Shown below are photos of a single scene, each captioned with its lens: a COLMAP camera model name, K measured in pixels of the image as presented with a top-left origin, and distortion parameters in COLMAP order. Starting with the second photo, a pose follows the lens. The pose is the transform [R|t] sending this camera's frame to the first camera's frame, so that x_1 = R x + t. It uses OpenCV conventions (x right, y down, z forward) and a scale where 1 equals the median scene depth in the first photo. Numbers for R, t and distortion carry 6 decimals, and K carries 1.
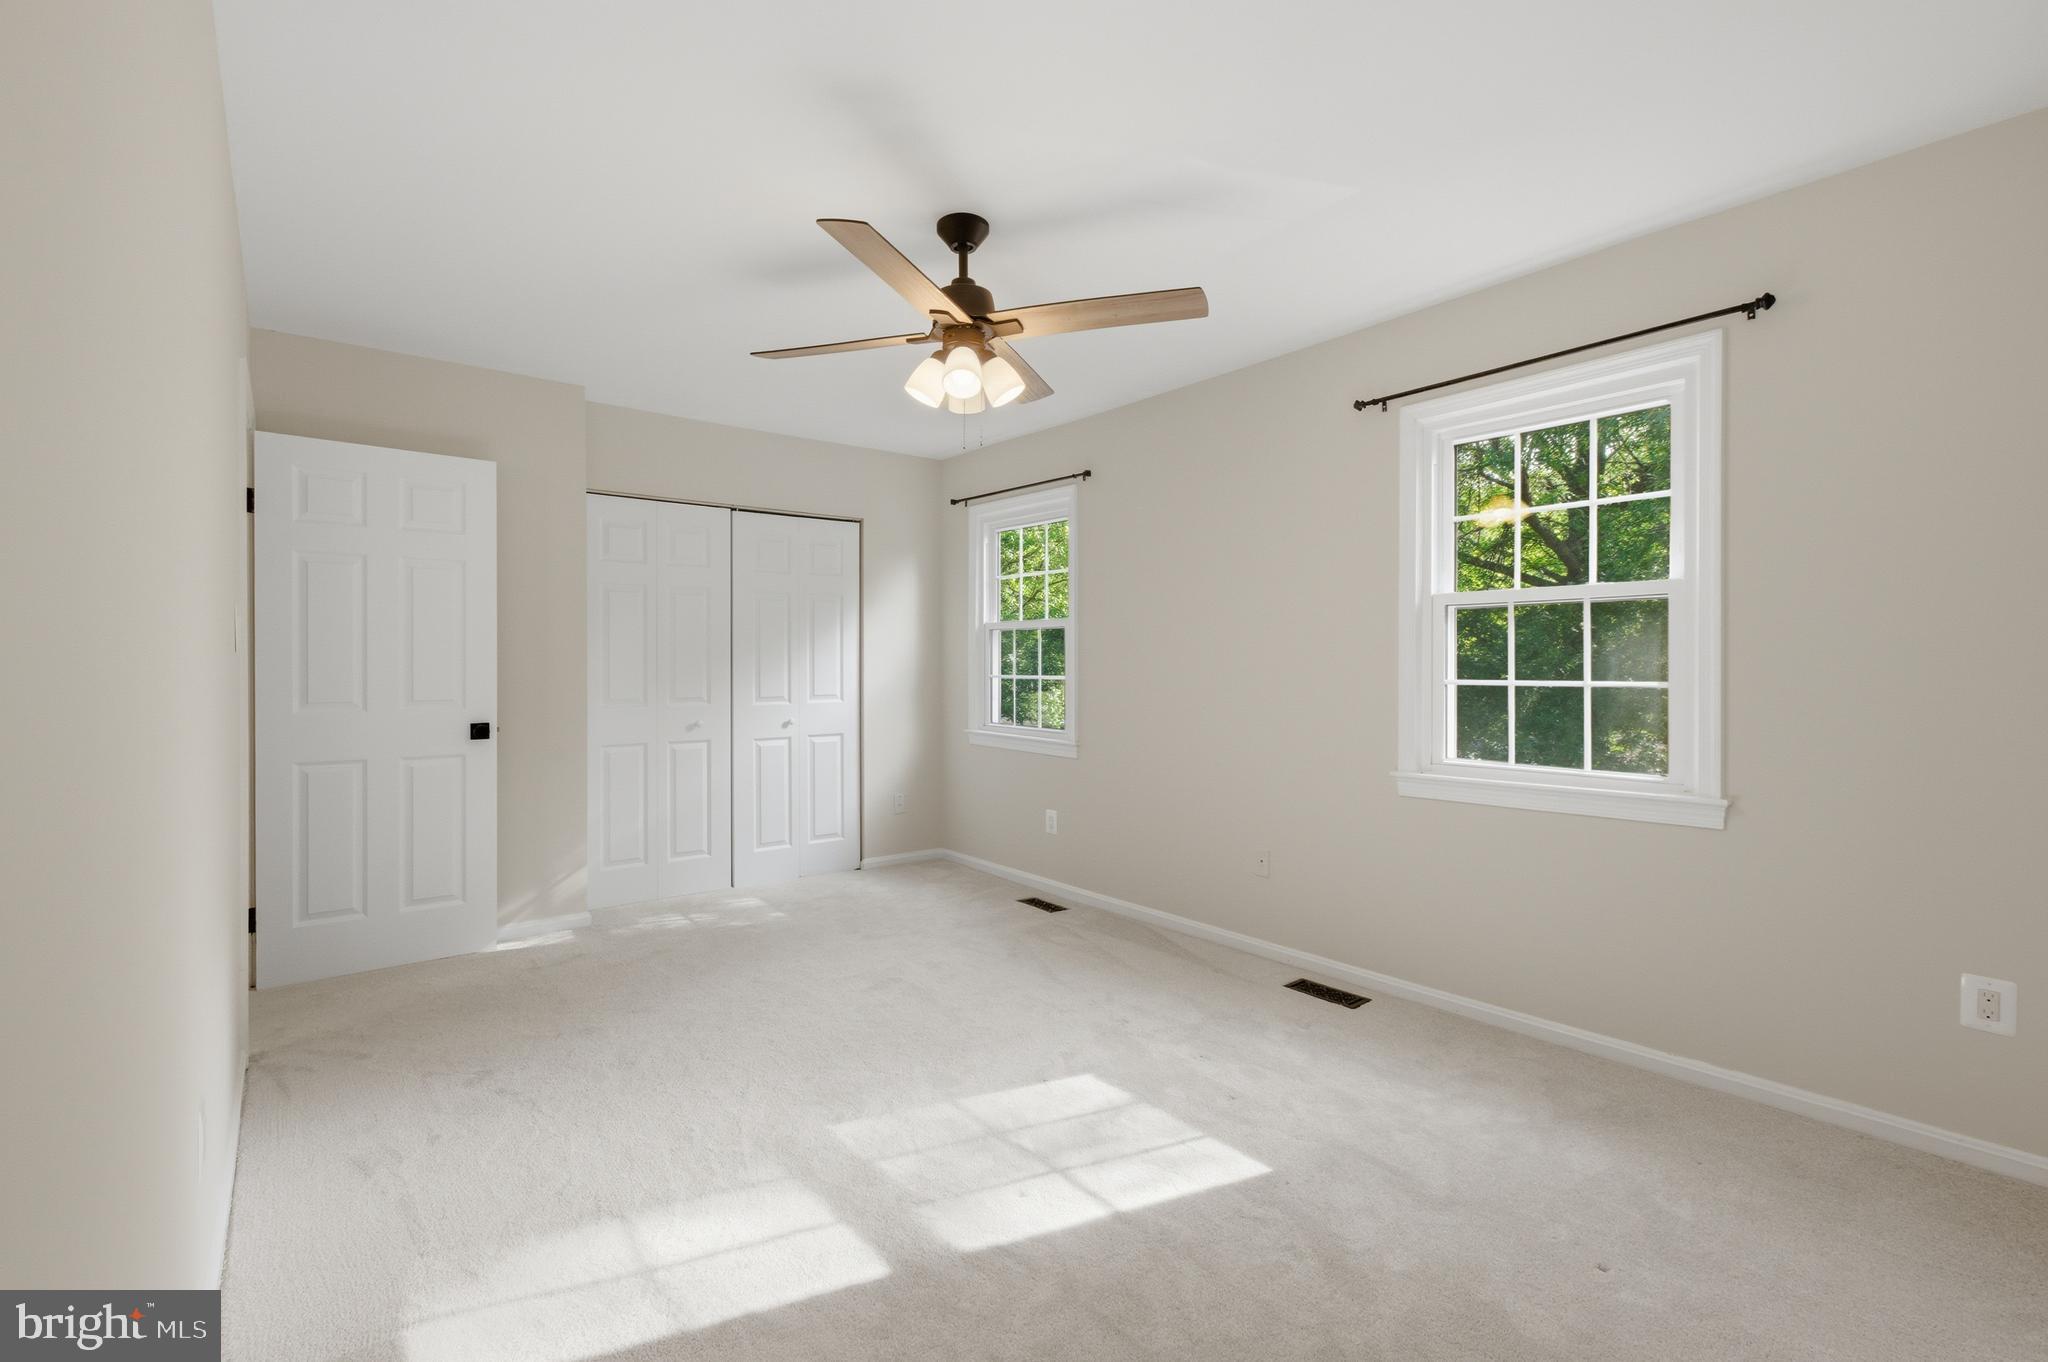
lens RADIAL K [[894.0, 0, 1006.7], [0, 894.0, 671.4], [0, 0, 1]] dist [-0.009808, -0.001238]
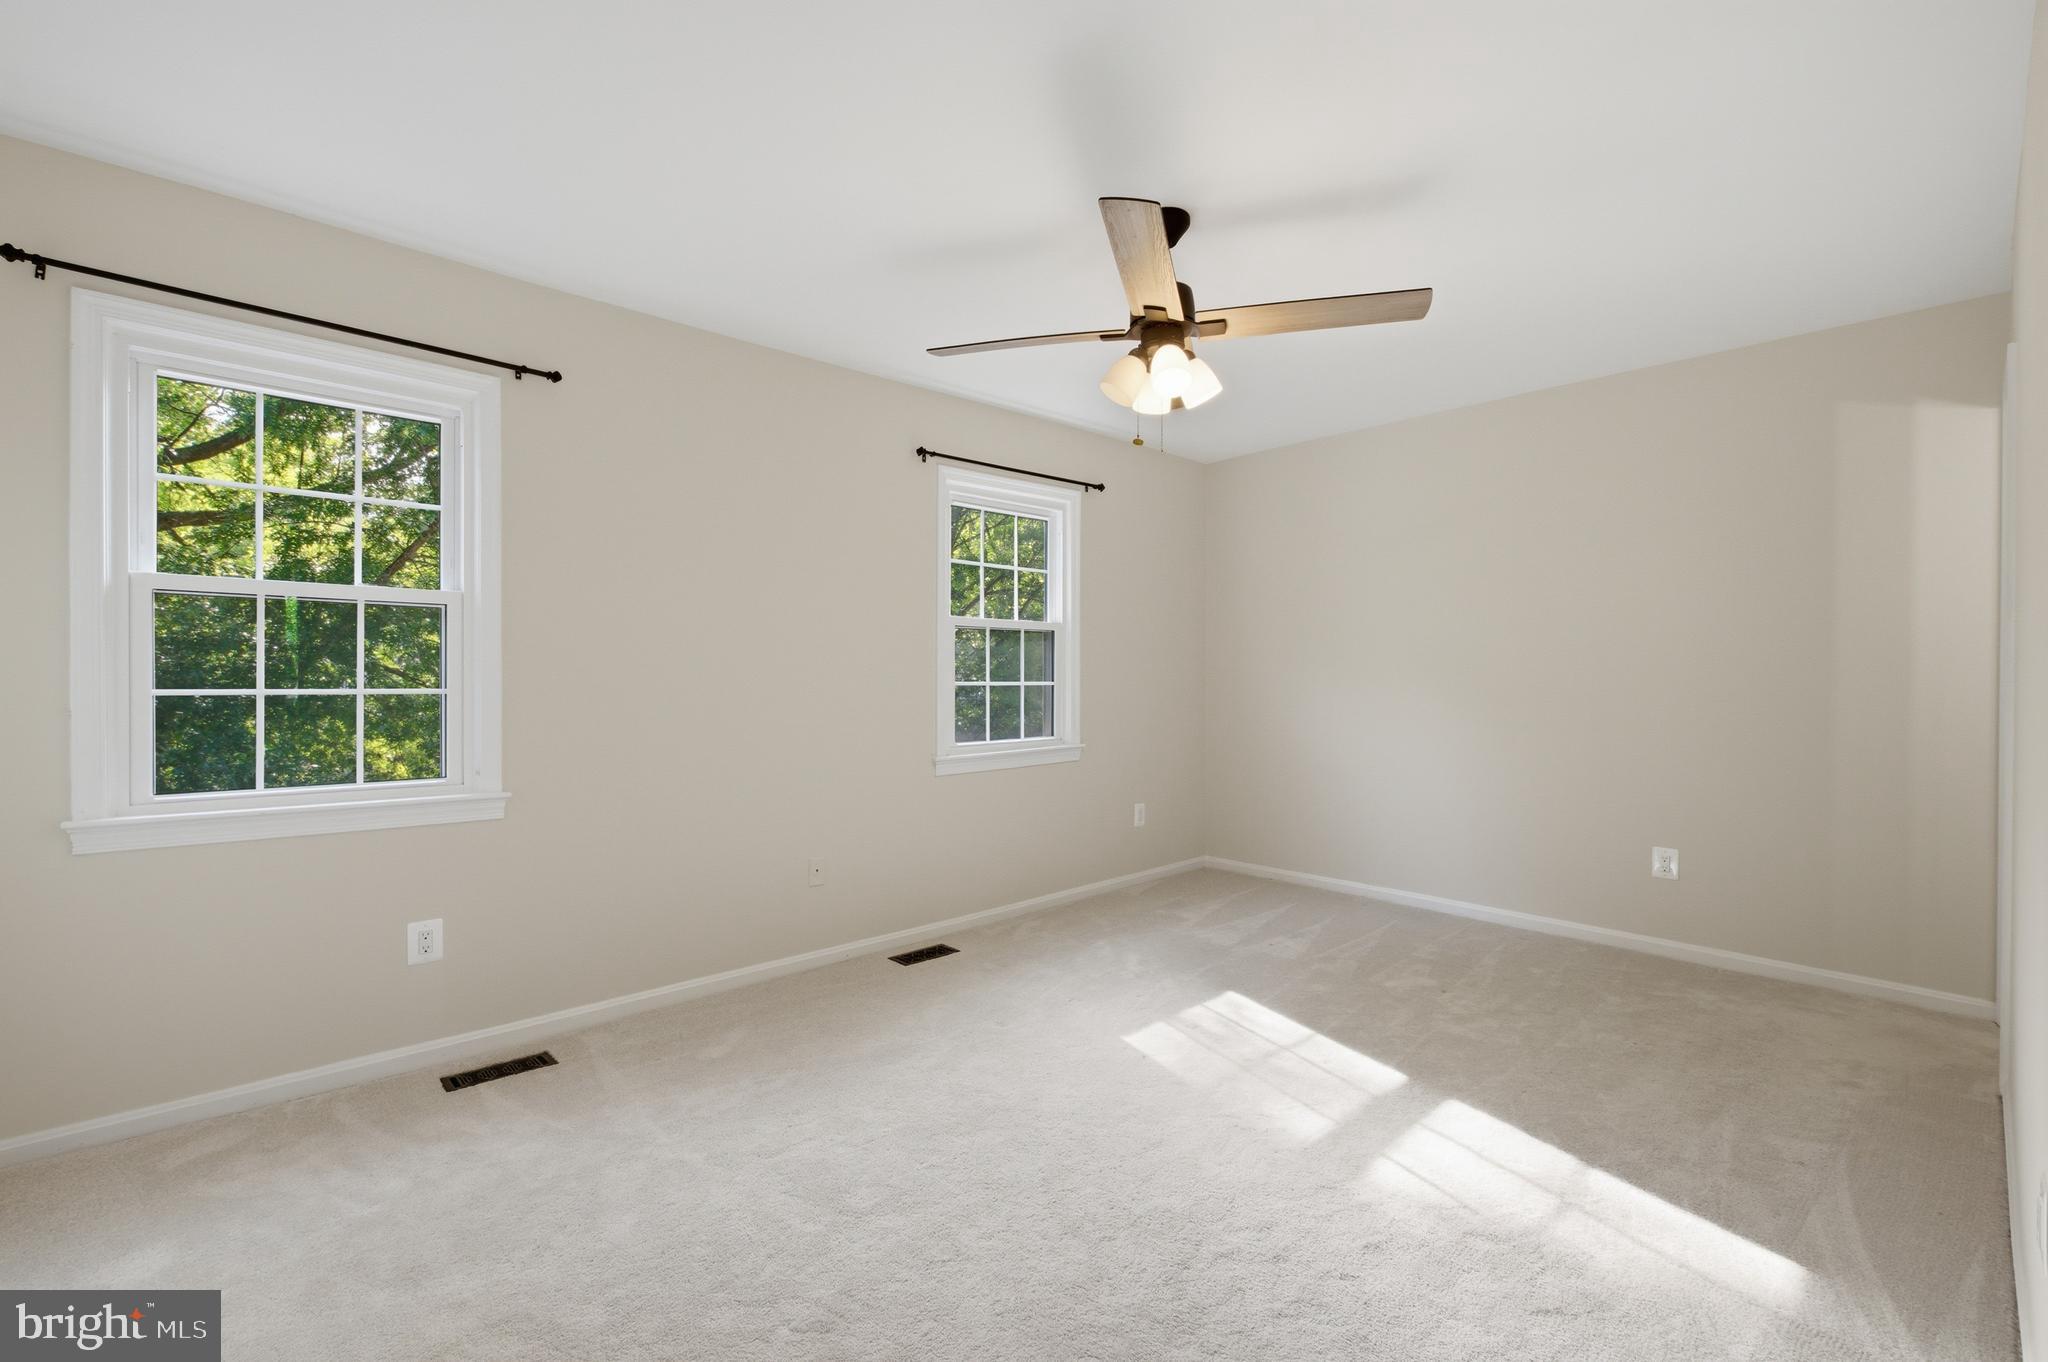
lens RADIAL K [[894.0, 0, 1006.3], [0, 894.0, 675.3], [0, 0, 1]] dist [-0.009808, -0.001238]
pose [[-0.073329, -0.000943, 0.997307, -0.552094], [0.004453, 0.999989, 0.001273, -0.001726], [-0.997298, 0.004535, -0.073324, 0.671507]]
